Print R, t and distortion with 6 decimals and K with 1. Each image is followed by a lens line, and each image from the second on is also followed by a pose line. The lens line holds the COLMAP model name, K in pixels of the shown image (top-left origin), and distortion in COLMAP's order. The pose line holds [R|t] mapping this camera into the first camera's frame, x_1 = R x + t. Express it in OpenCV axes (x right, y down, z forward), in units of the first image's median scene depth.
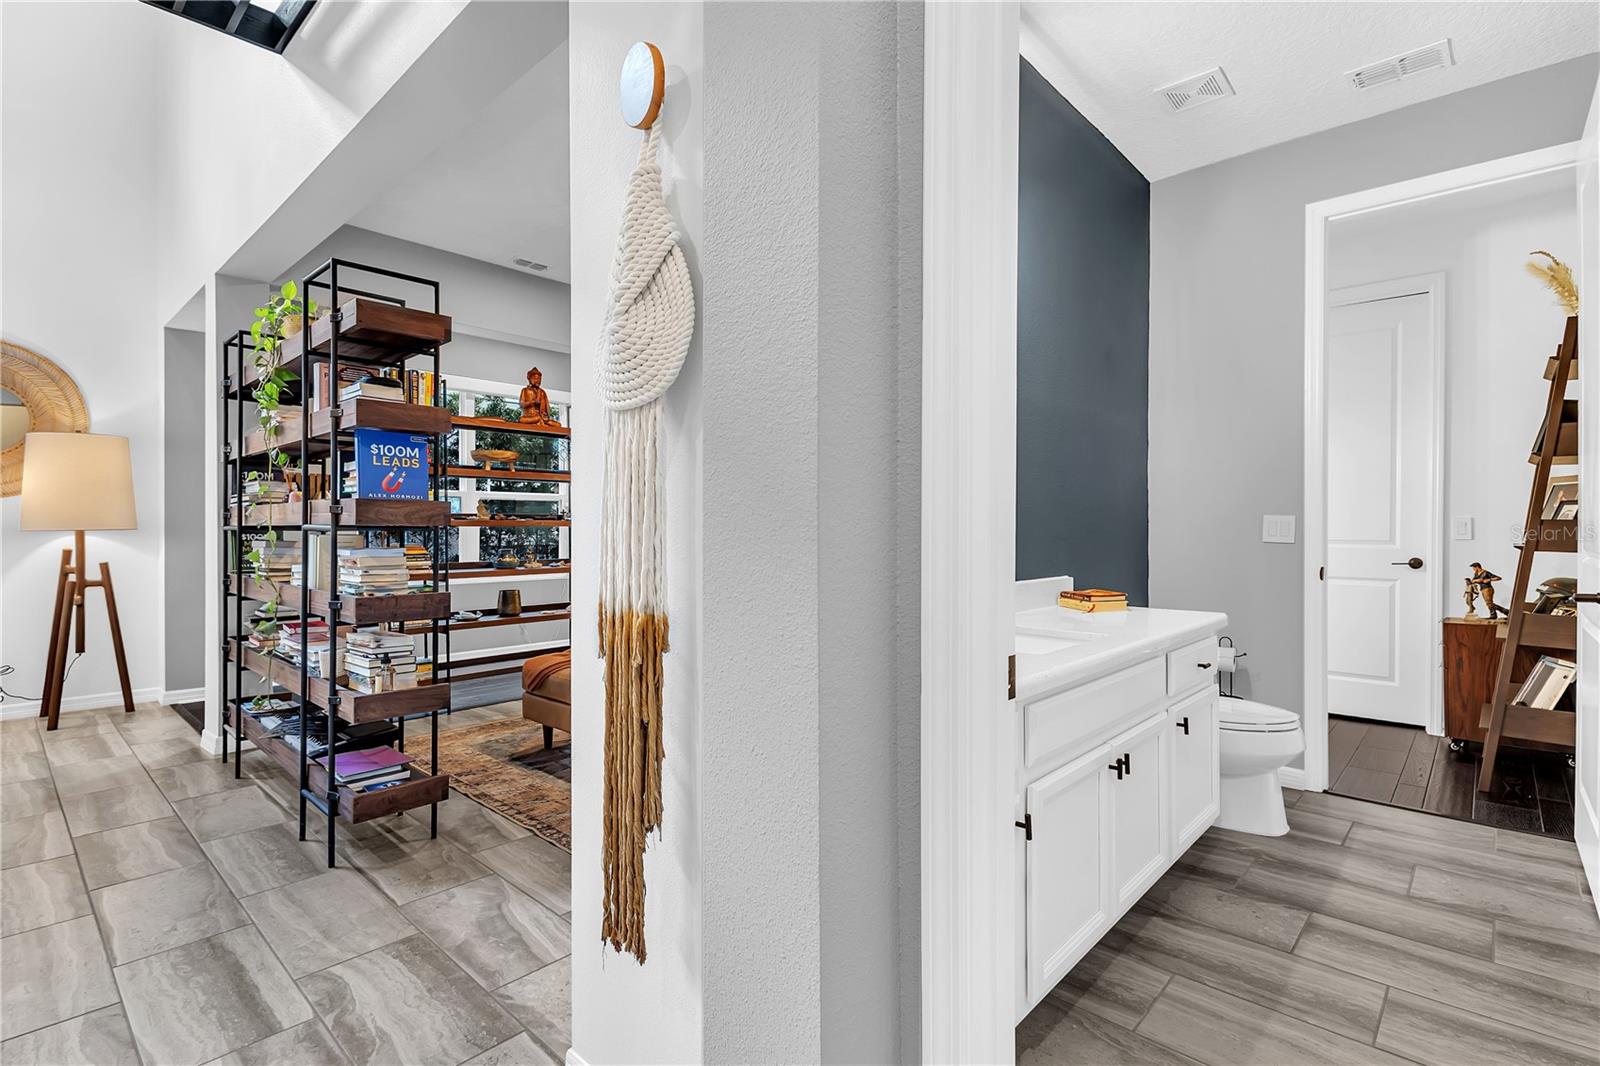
lens RADIAL K [[752.4, 0, 806.7], [0, 752.4, 525.0], [0, 0, 1]] dist [0.036682, -0.021372]
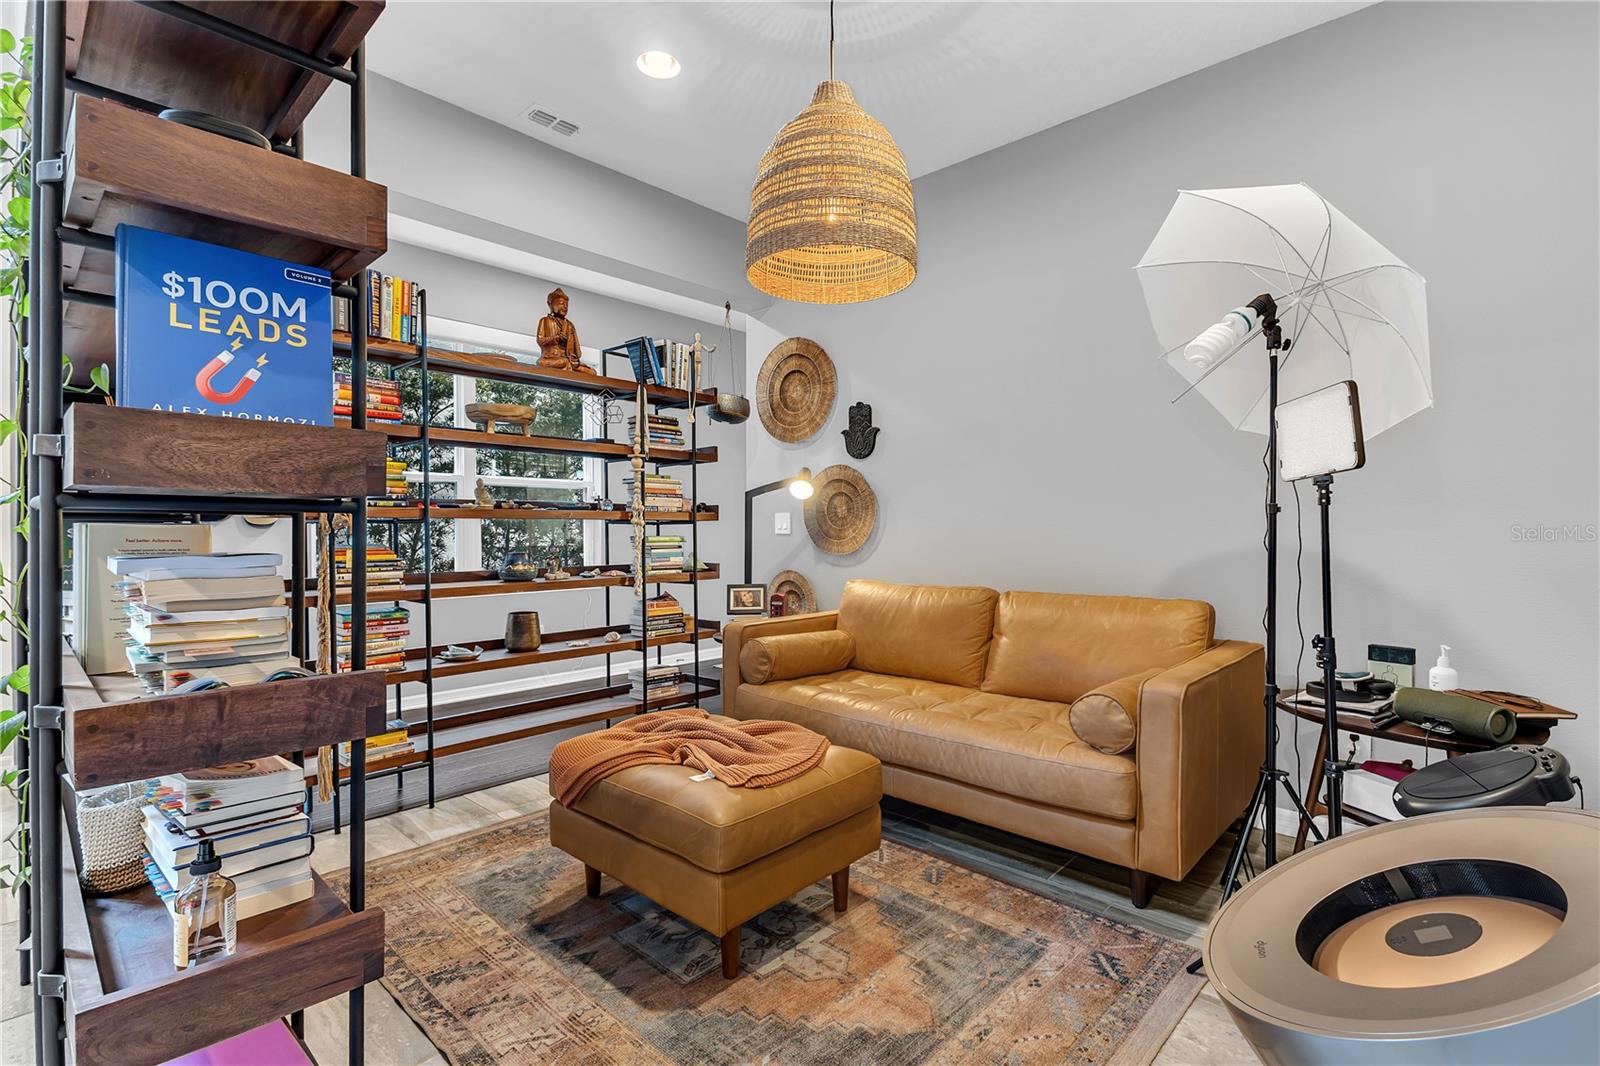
lens RADIAL K [[751.6, 0, 804.4], [0, 751.6, 531.8], [0, 0, 1]] dist [0.026623, -0.017062]
pose [[0.999952, 0.000691, -0.009814, -0.139122], [-0.000614, 0.999969, 0.007837, 0.008529], [0.009819, -0.007830, 0.999921, 0.338569]]
